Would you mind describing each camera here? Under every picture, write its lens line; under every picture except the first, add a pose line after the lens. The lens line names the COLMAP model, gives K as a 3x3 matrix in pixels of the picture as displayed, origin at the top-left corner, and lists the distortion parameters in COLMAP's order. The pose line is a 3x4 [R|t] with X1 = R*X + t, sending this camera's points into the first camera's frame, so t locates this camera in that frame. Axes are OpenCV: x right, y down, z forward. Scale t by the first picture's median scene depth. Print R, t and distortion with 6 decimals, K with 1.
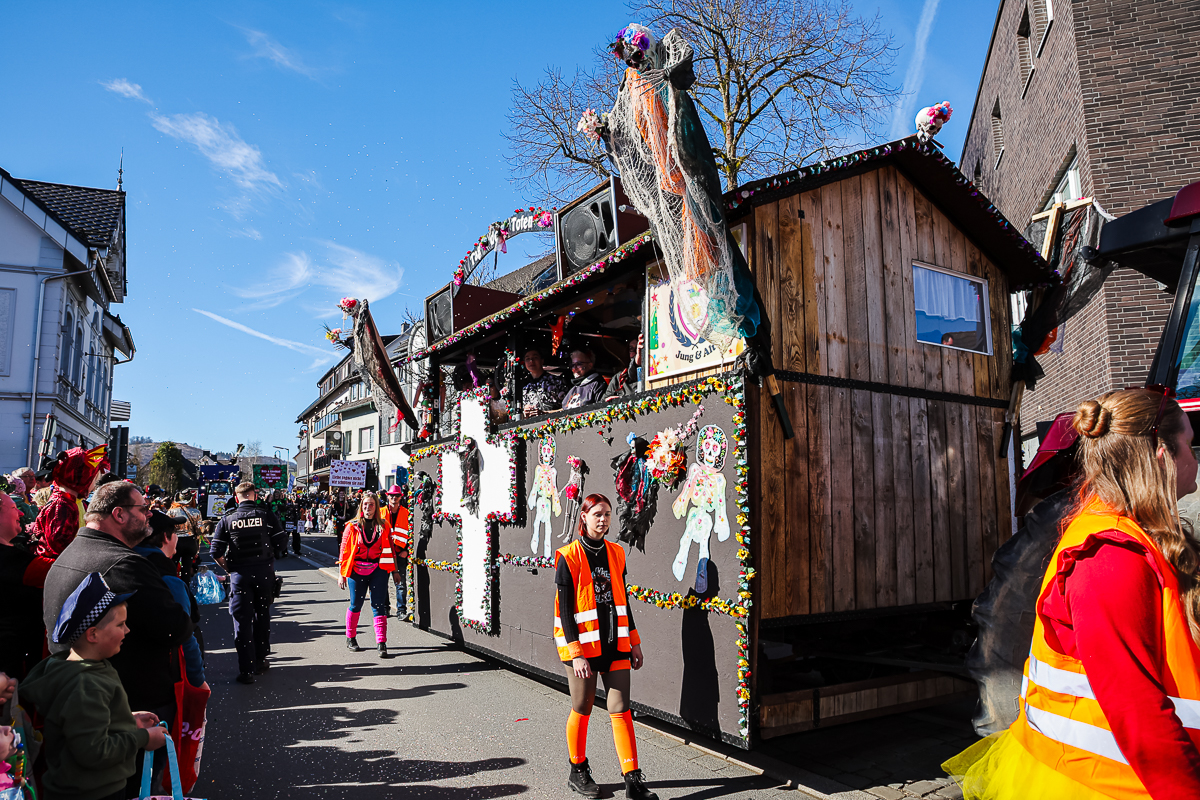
lens RADIAL K [[813.2, 0, 613.9], [0, 813.2, 405.5], [0, 0, 1]] dist [-0.142924, 0.092442]
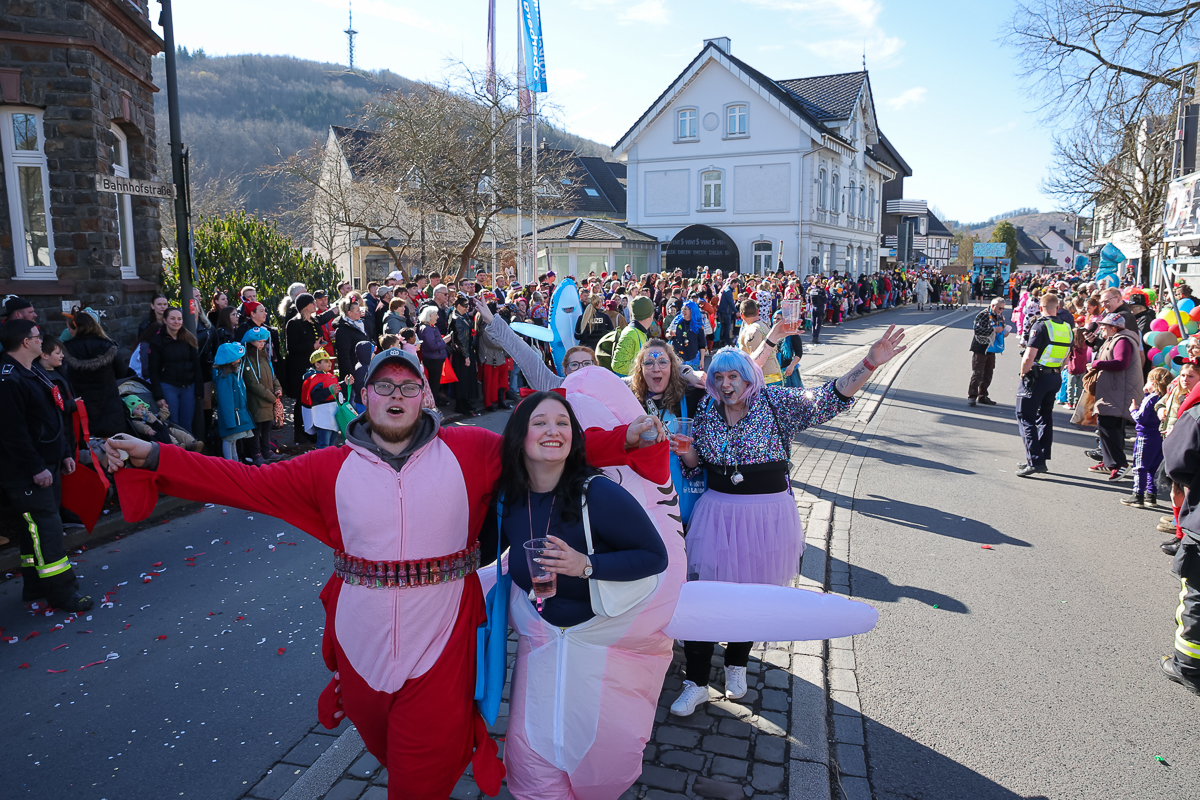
lens RADIAL K [[833.7, 0, 600.0], [0, 833.7, 400.0], [0, 0, 1]] dist [-0.134369, 0.108514]
pose [[0.514529, 0.145648, -0.845013, 0.682603], [0.092698, 0.970245, 0.223677, -0.081341], [0.852448, -0.193419, 0.485718, -0.411128]]
